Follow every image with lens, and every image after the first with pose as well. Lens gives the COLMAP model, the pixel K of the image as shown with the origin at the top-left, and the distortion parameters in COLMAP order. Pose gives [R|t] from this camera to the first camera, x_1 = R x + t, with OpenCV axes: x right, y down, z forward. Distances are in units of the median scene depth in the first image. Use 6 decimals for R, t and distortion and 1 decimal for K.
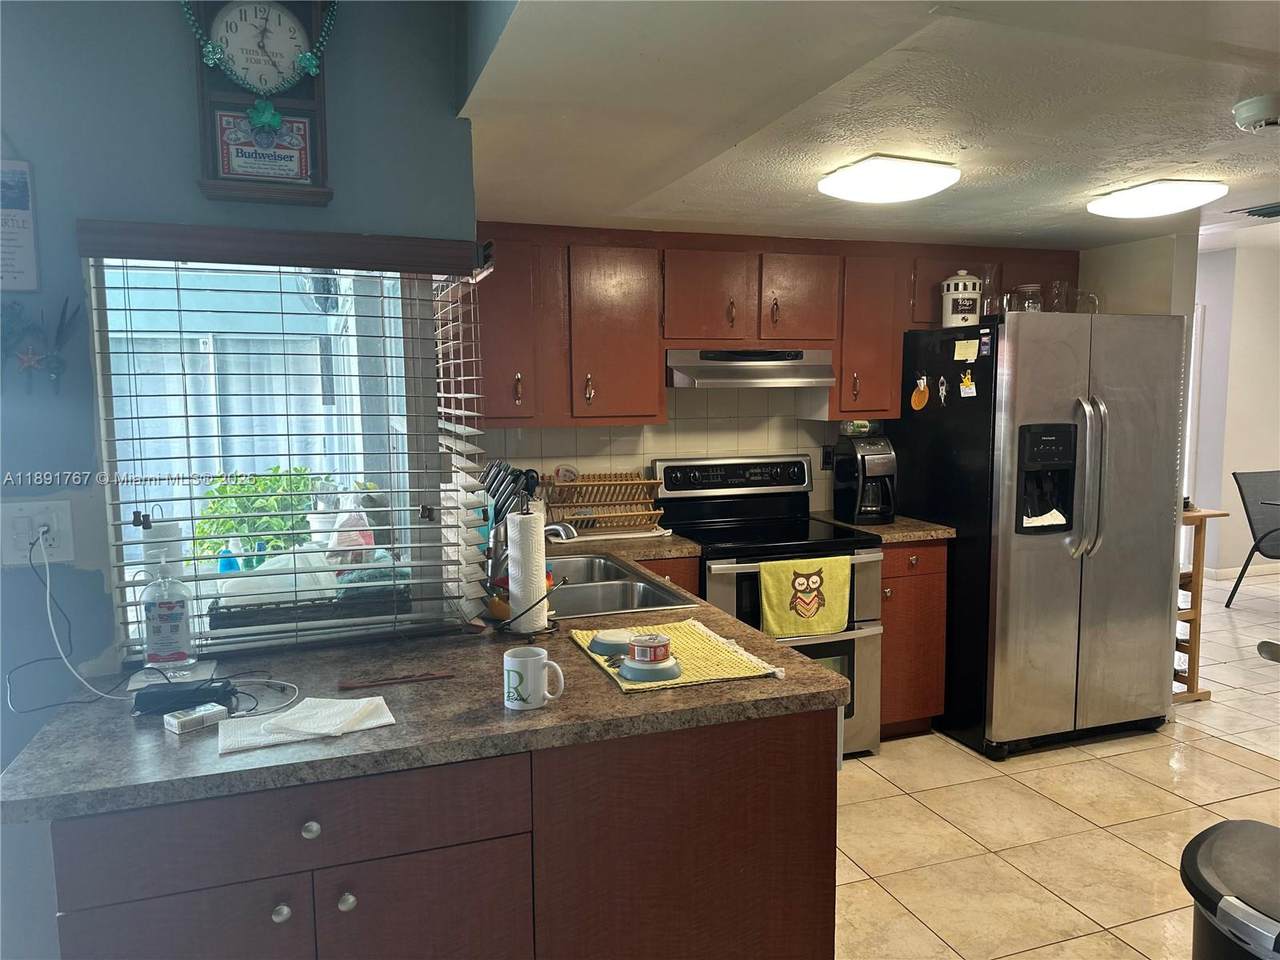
lens RADIAL K [[874.5, 0, 644.5], [0, 874.5, 478.4], [0, 0, 1]] dist [0.086024, -0.103960]
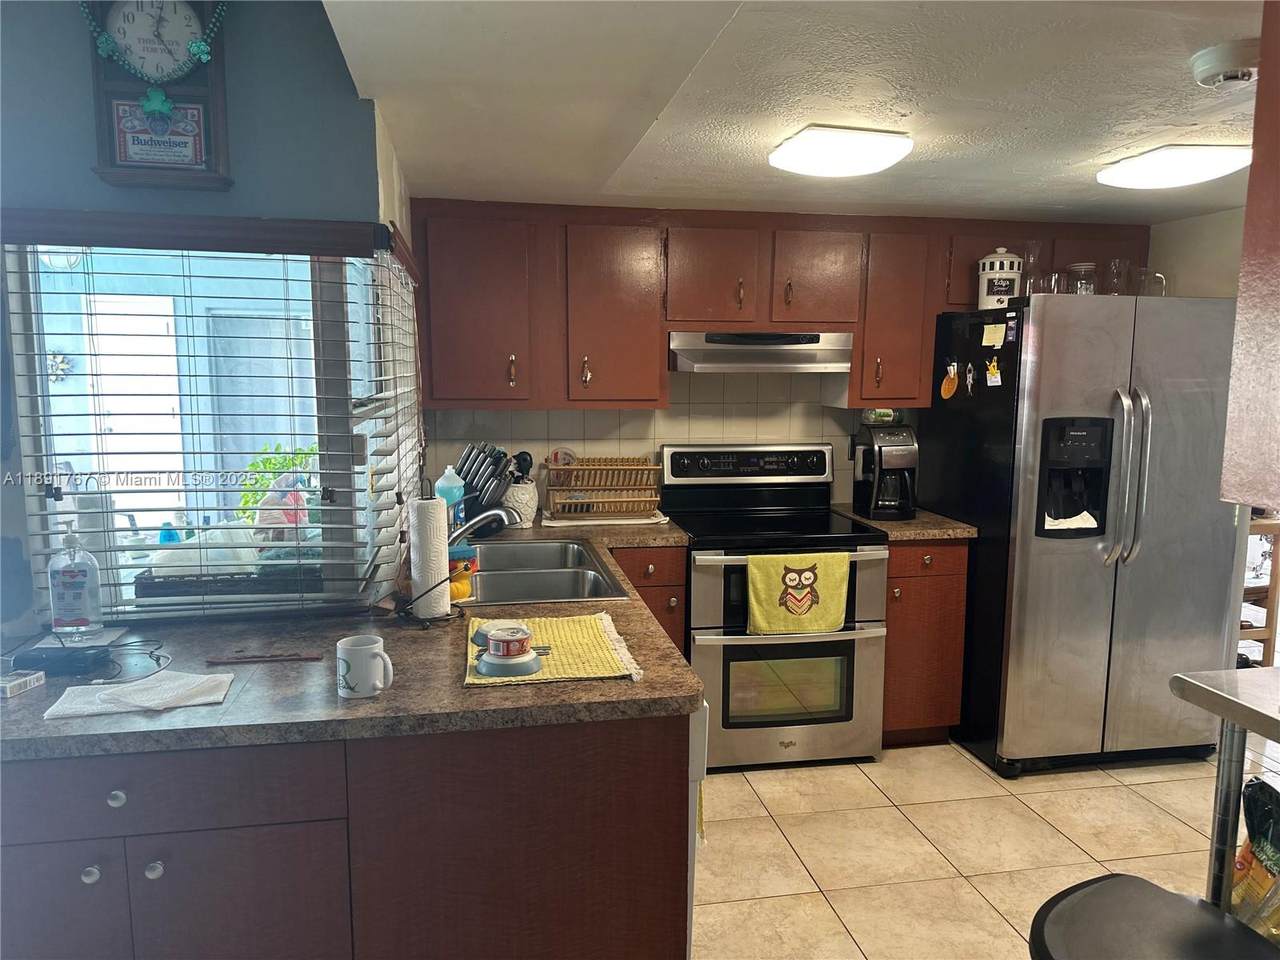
lens RADIAL K [[878.7, 0, 640.0], [0, 878.7, 480.0], [0, 0, 1]] dist [0.057781, -0.057459]
pose [[0.988199, 0.032561, -0.149677, 0.156500], [-0.028865, 0.999224, 0.026800, -0.009039], [0.150433, -0.022164, 0.988372, 0.030479]]
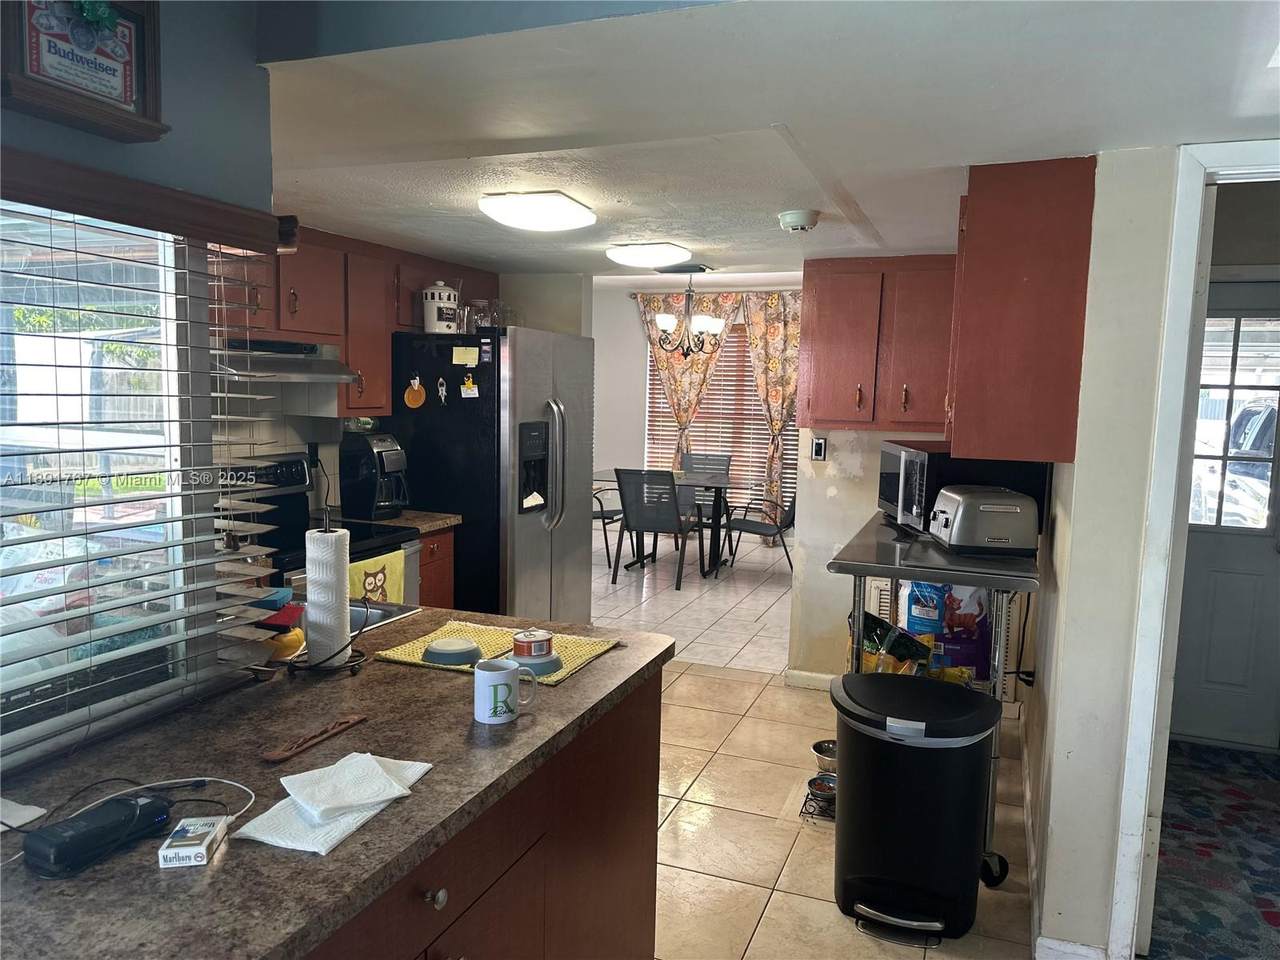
lens RADIAL K [[878.7, 0, 640.0], [0, 878.7, 480.0], [0, 0, 1]] dist [0.057781, -0.057459]
pose [[0.655832, -0.055823, 0.752840, -0.374017], [0.045426, 0.998373, 0.034456, -0.017783], [-0.753539, 0.011602, 0.657301, 0.109693]]
